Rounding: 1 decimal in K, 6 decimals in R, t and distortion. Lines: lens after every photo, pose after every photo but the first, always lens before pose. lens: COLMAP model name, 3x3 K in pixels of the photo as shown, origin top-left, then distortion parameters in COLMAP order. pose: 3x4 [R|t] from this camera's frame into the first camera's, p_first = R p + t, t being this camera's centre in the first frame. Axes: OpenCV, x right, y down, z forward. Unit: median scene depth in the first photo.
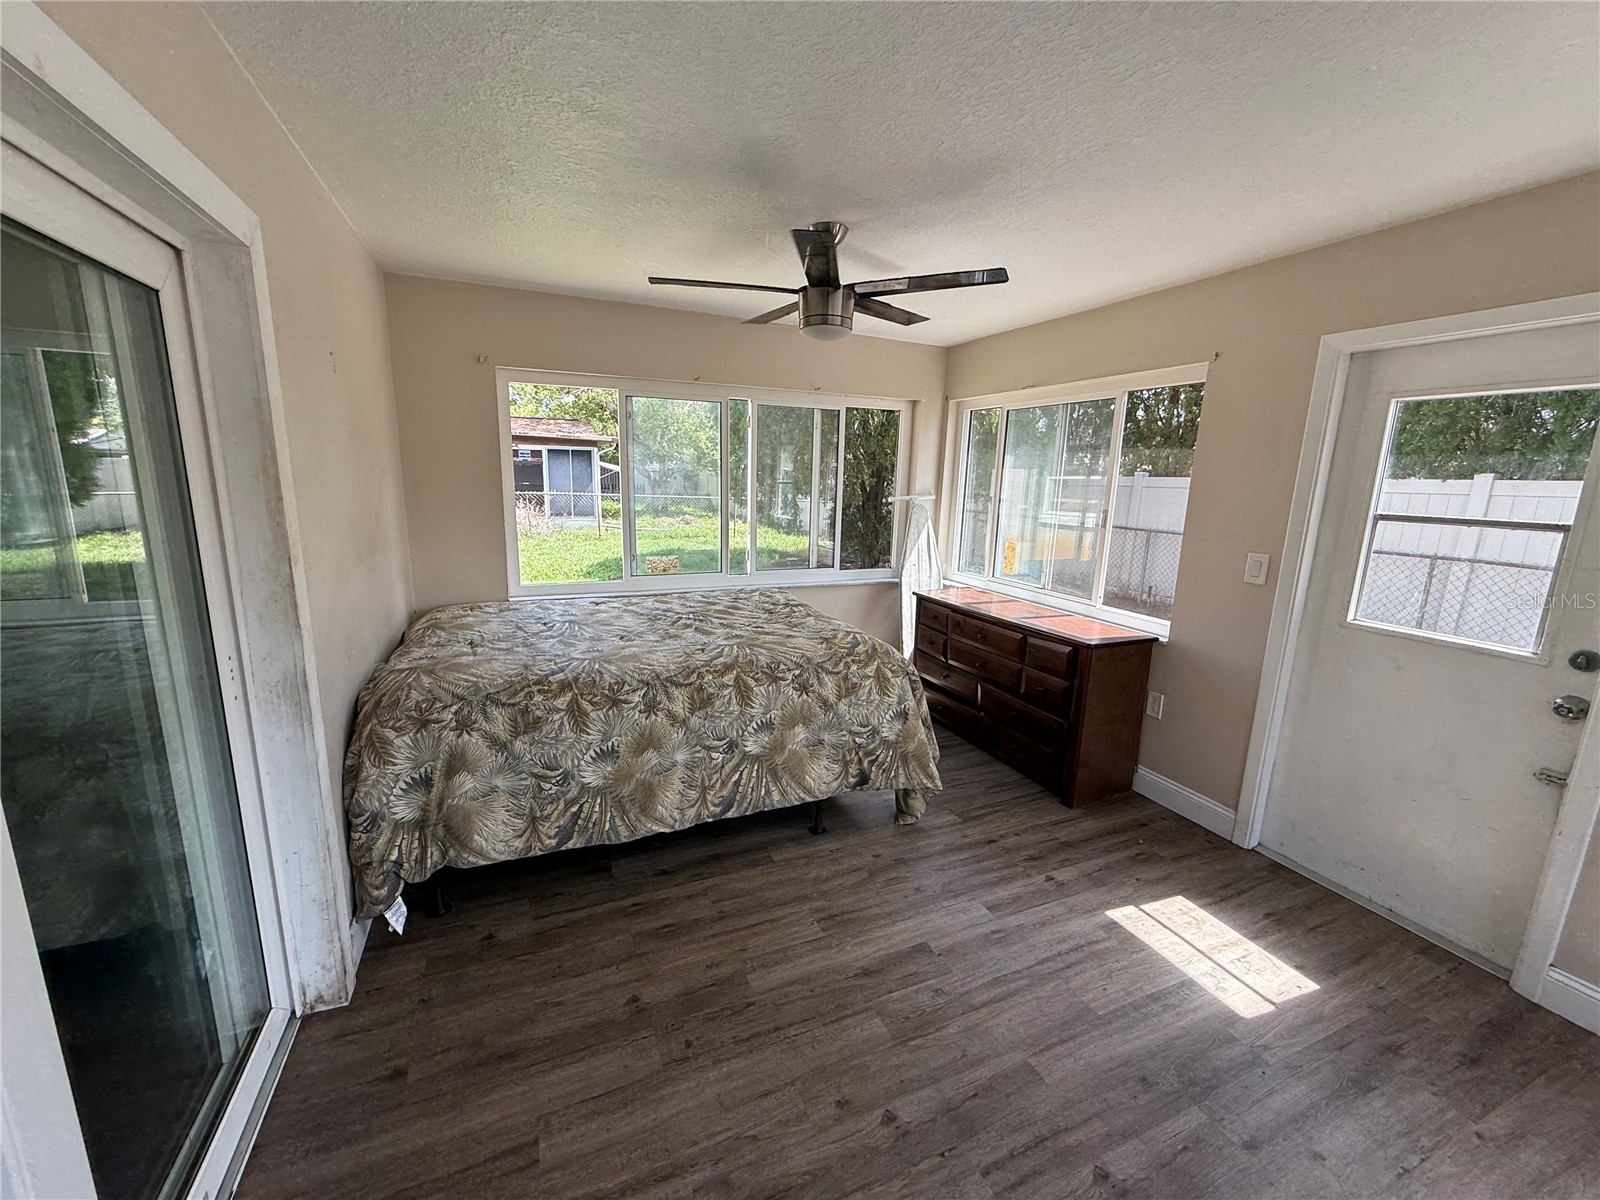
lens RADIAL K [[637.6, 0, 796.4], [0, 637.6, 600.5], [0, 0, 1]] dist [0.000358, -0.000445]
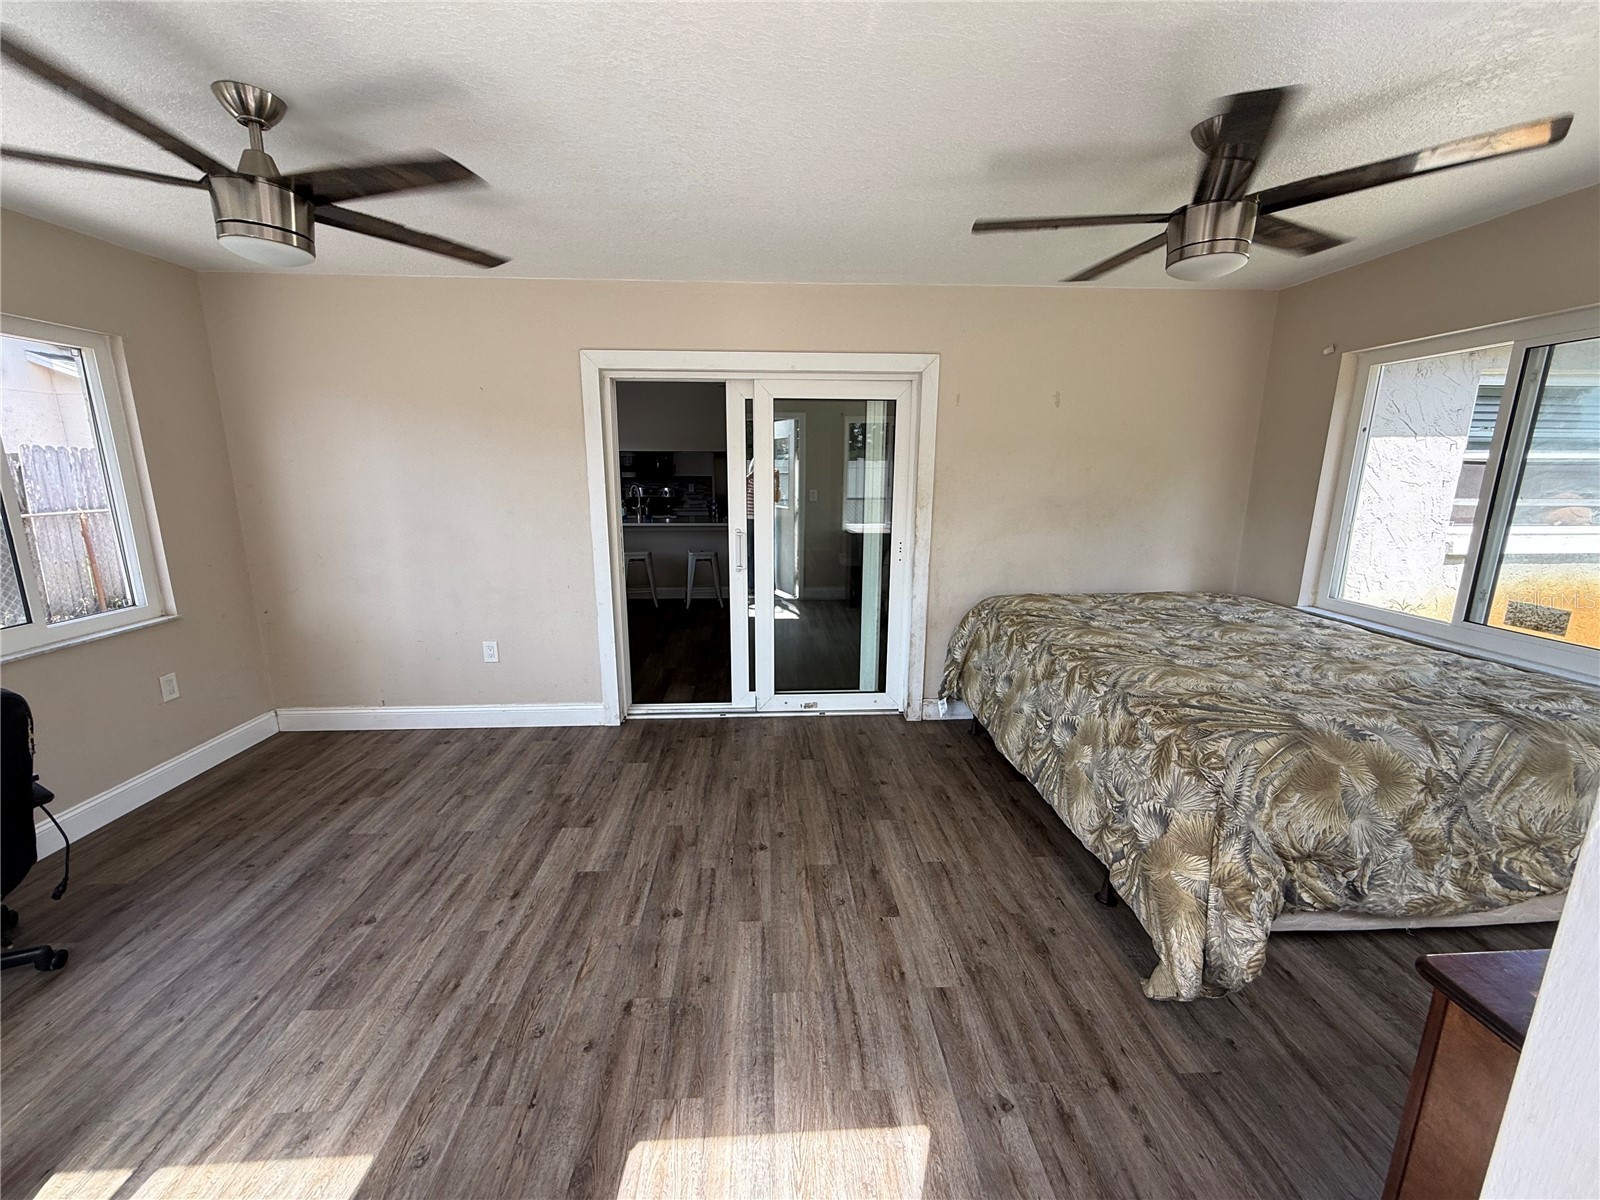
lens RADIAL K [[637.6, 0, 796.4], [0, 637.6, 600.5], [0, 0, 1]] dist [0.000358, -0.000445]
pose [[-0.345149, 0.164788, -0.923968, 1.123999], [-0.199967, 0.948950, 0.243941, -0.156430], [0.916998, 0.268959, -0.294577, 1.021734]]
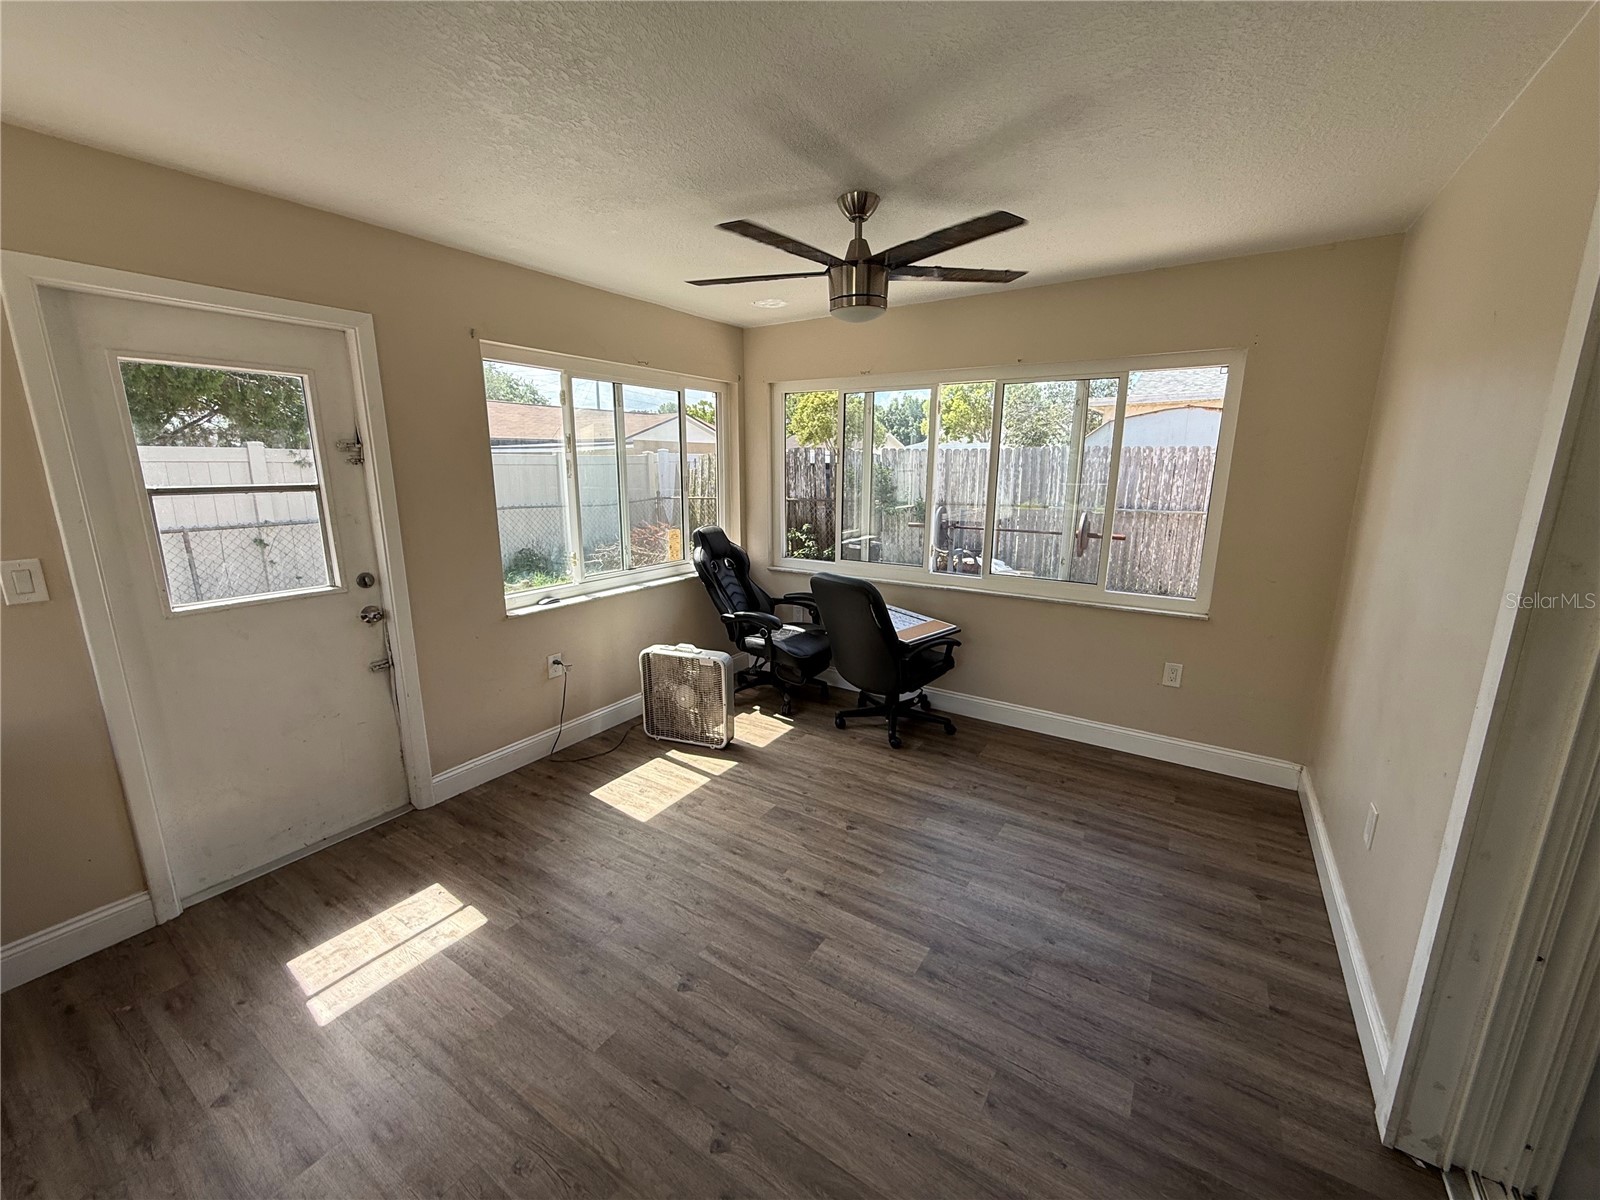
lens RADIAL K [[637.6, 0, 796.4], [0, 637.6, 600.5], [0, 0, 1]] dist [0.000358, -0.000445]
pose [[-0.555300, -0.202393, 0.806647, -0.375376], [0.149358, 0.929895, 0.336136, -0.170582], [-0.818128, 0.307135, -0.486142, 0.817509]]
